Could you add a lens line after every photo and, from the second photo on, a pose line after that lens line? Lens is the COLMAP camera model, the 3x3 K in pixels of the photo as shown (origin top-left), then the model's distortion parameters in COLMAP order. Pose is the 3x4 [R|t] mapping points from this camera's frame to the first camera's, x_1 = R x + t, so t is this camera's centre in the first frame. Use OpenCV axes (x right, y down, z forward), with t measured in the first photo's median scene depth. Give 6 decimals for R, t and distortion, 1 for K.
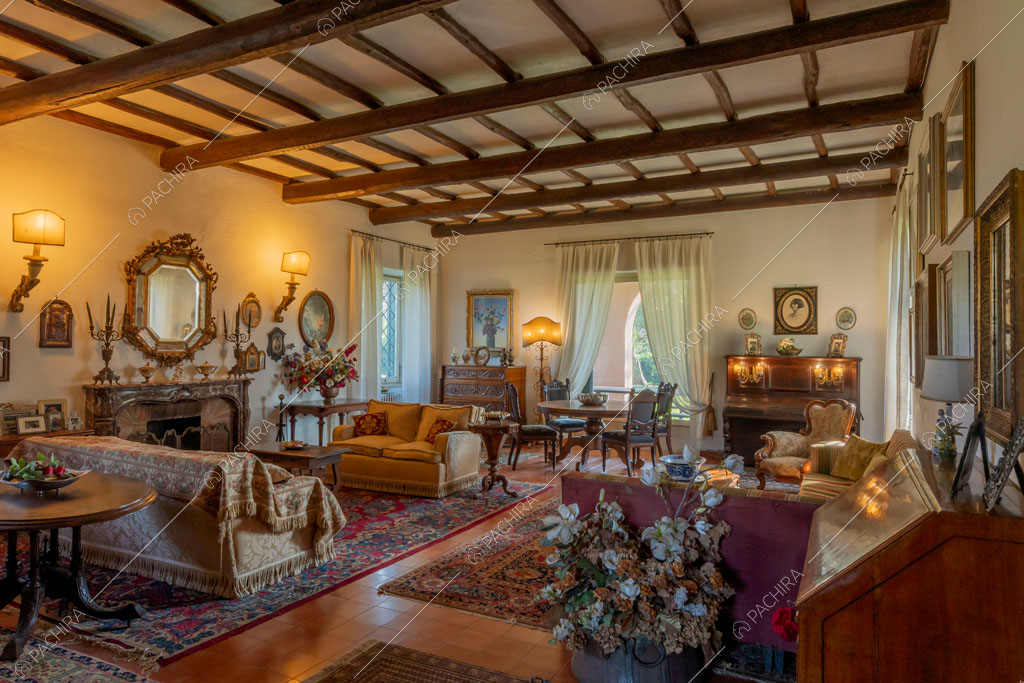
lens RADIAL K [[635.7, 0, 528.4], [0, 635.7, 339.5], [0, 0, 1]] dist [0.003065, 0.000616]
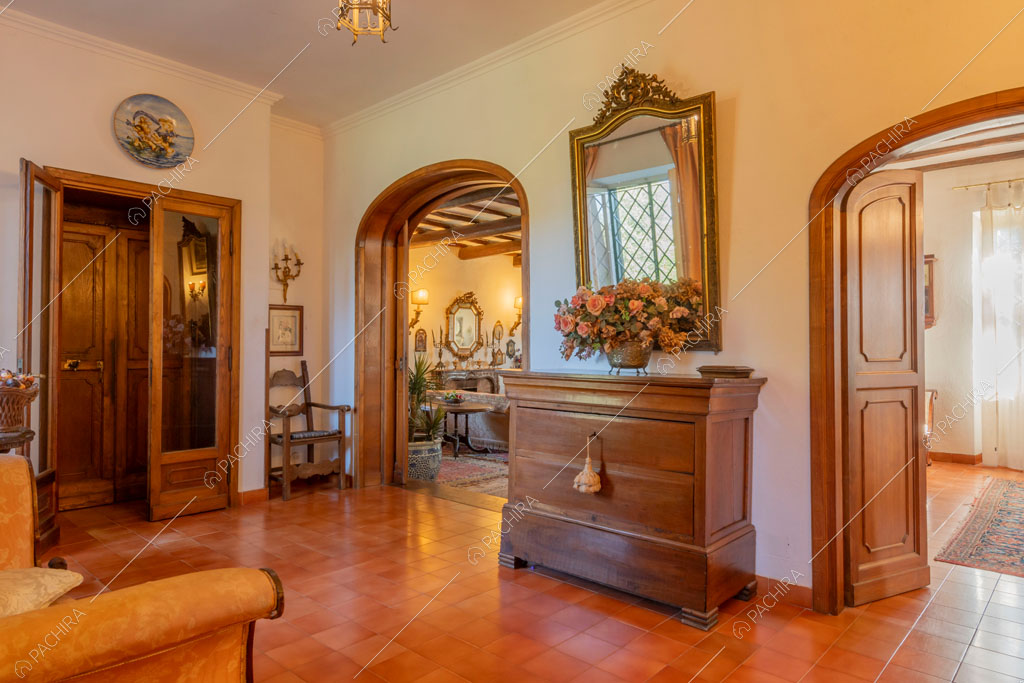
lens RADIAL K [[635.7, 0, 528.4], [0, 635.7, 339.5], [0, 0, 1]] dist [0.003065, 0.000616]
pose [[0.964312, -0.007852, -0.264652, 0.131949], [0.006727, 0.999964, -0.005158, -0.011493], [0.264683, 0.003194, 0.964330, -0.791461]]
